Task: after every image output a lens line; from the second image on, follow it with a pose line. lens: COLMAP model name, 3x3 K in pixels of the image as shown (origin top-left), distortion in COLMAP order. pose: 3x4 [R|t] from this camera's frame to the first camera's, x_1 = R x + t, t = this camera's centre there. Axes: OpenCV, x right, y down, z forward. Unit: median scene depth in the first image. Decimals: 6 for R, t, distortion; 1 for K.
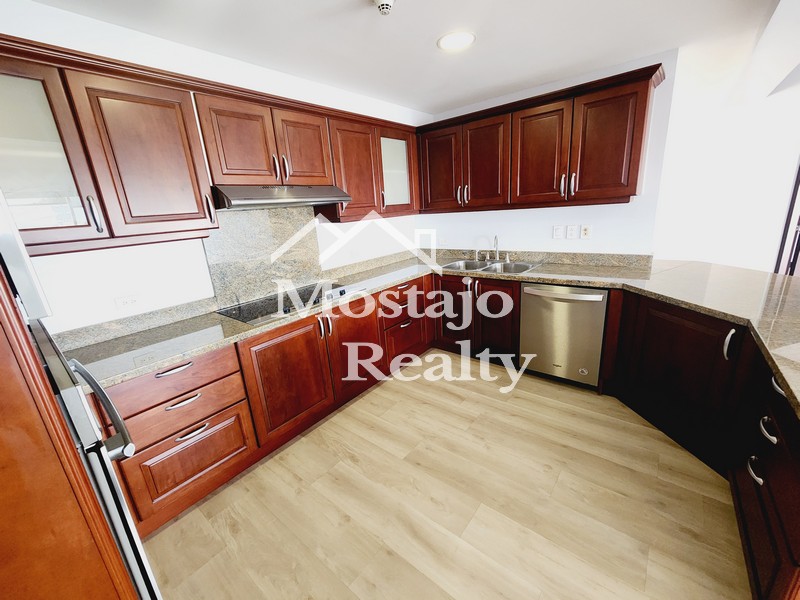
lens RADIAL K [[326.9, 0, 400.1], [0, 326.9, 300.4], [0, 0, 1]] dist [0.003746, -0.000244]
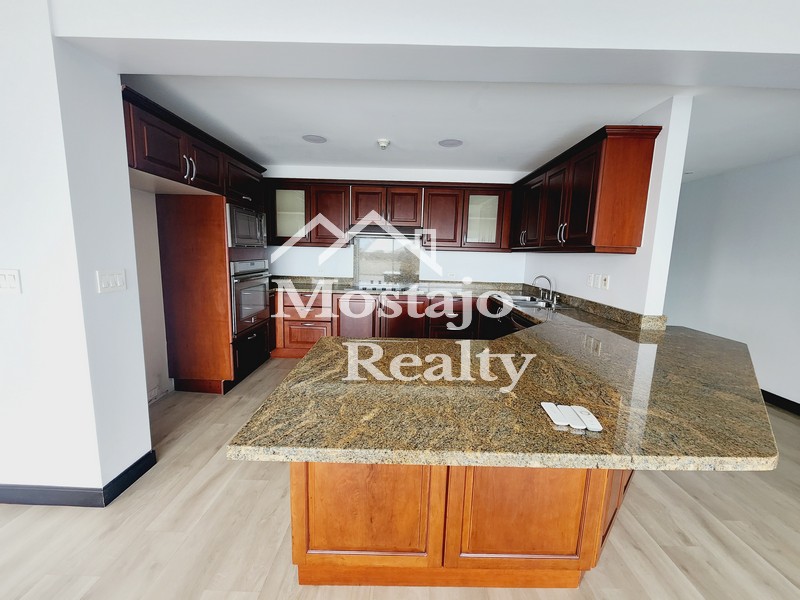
lens RADIAL K [[326.9, 0, 396.8], [0, 326.9, 298.9], [0, 0, 1]] dist [0.003746, -0.000244]
pose [[0.613150, 0.196365, -0.765171, 0.866764], [-0.284680, 0.958457, 0.017847, -0.006677], [0.736888, 0.206886, 0.643579, -0.043995]]
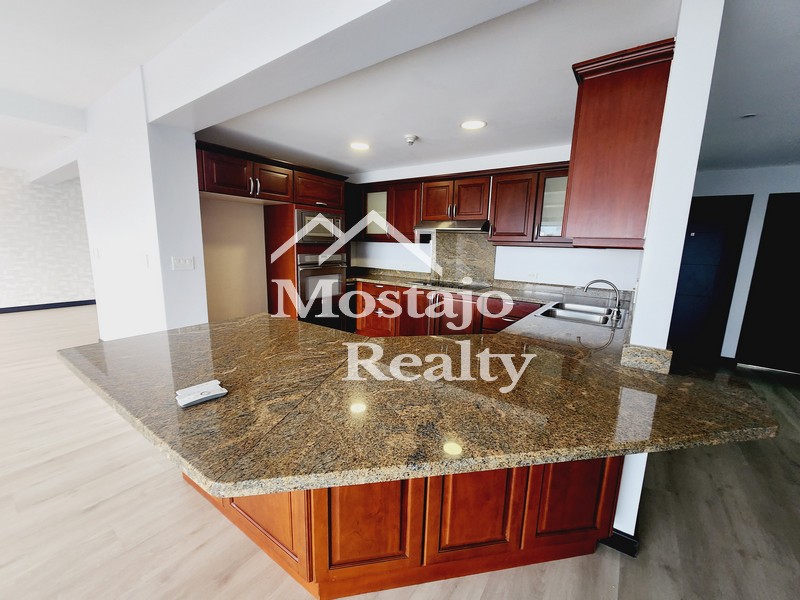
lens RADIAL K [[326.9, 0, 395.6], [0, 326.9, 300.8], [0, 0, 1]] dist [0.003746, -0.000244]
pose [[0.054468, 0.243914, -0.968266, 1.084737], [-0.306357, 0.927019, 0.216290, -0.178103], [0.950357, 0.284854, 0.125218, 0.454430]]
